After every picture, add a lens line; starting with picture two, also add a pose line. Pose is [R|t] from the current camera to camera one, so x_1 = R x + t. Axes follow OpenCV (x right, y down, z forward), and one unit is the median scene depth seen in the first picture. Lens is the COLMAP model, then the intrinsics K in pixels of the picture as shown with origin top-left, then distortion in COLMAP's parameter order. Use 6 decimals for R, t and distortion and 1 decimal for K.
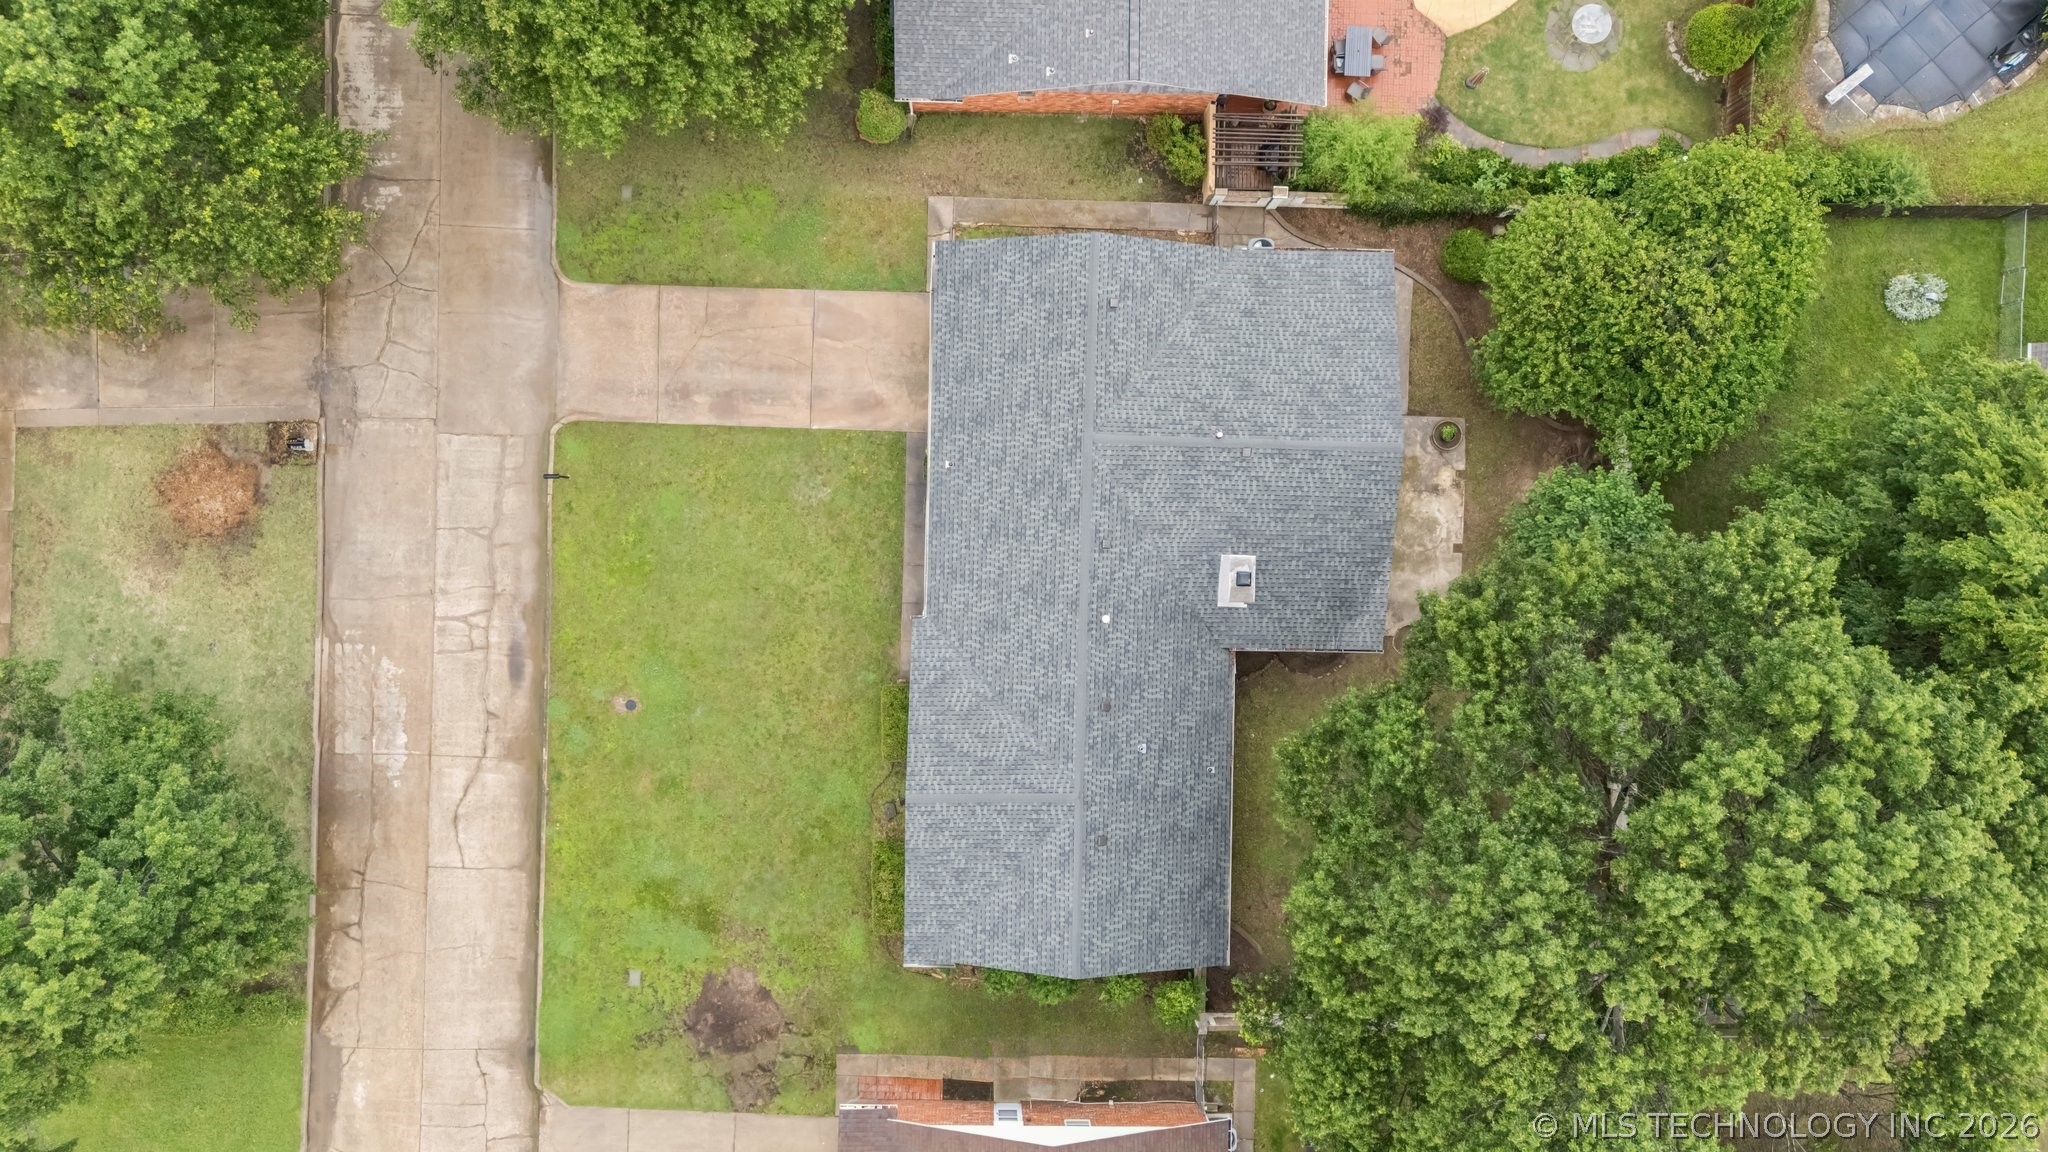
lens RADIAL K [[1472.4, 0, 995.9], [0, 1472.4, 540.6], [0, 0, 1]] dist [0.100792, -0.185337]
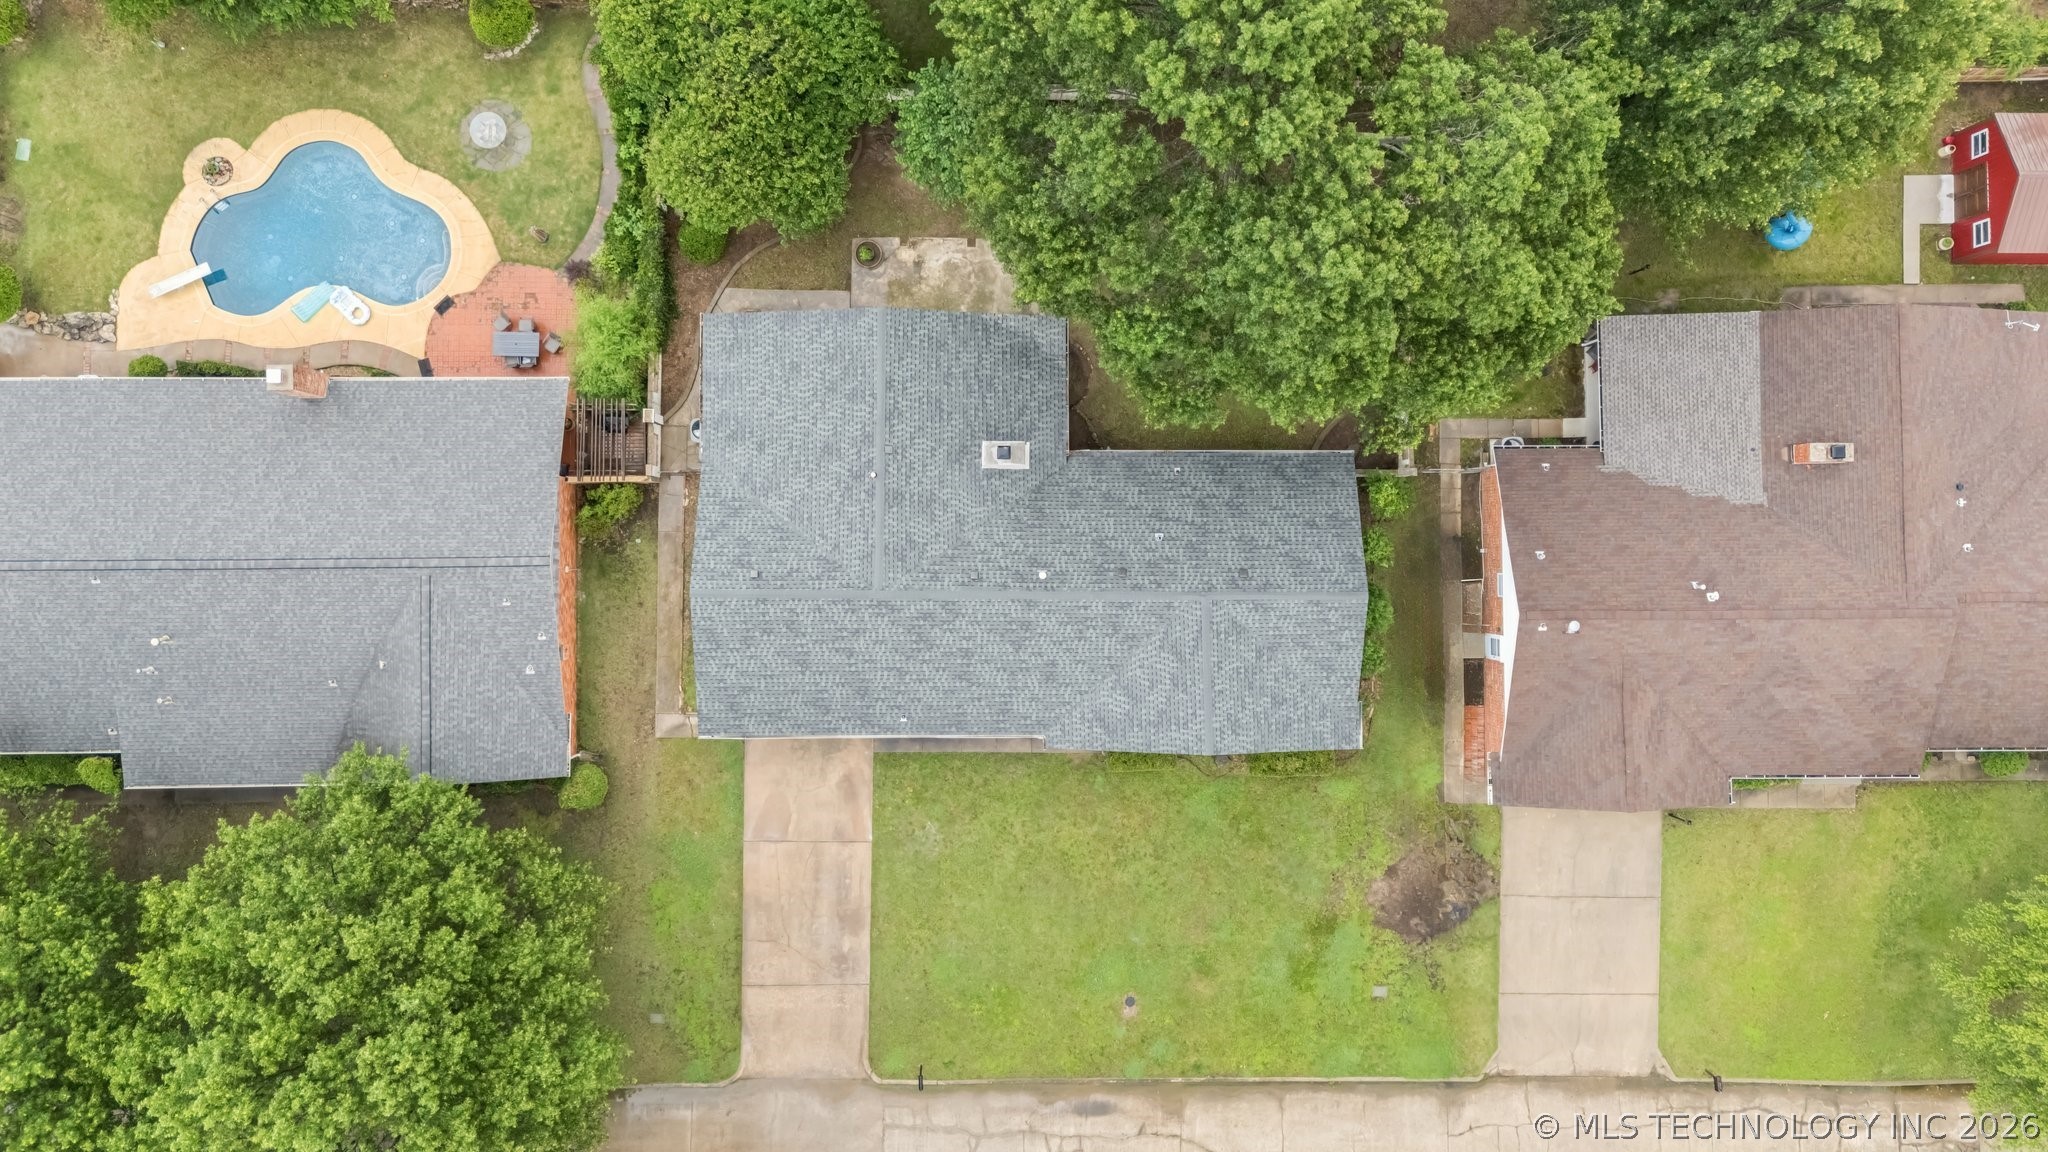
lens RADIAL K [[1472.4, 0, 995.9], [0, 1472.4, 540.6], [0, 0, 1]] dist [0.100792, -0.185337]
pose [[-0.018709, -0.999727, 0.014026, 0.080780], [0.999623, -0.018422, 0.020356, -0.003308], [-0.020092, 0.014401, 0.999694, -0.093219]]
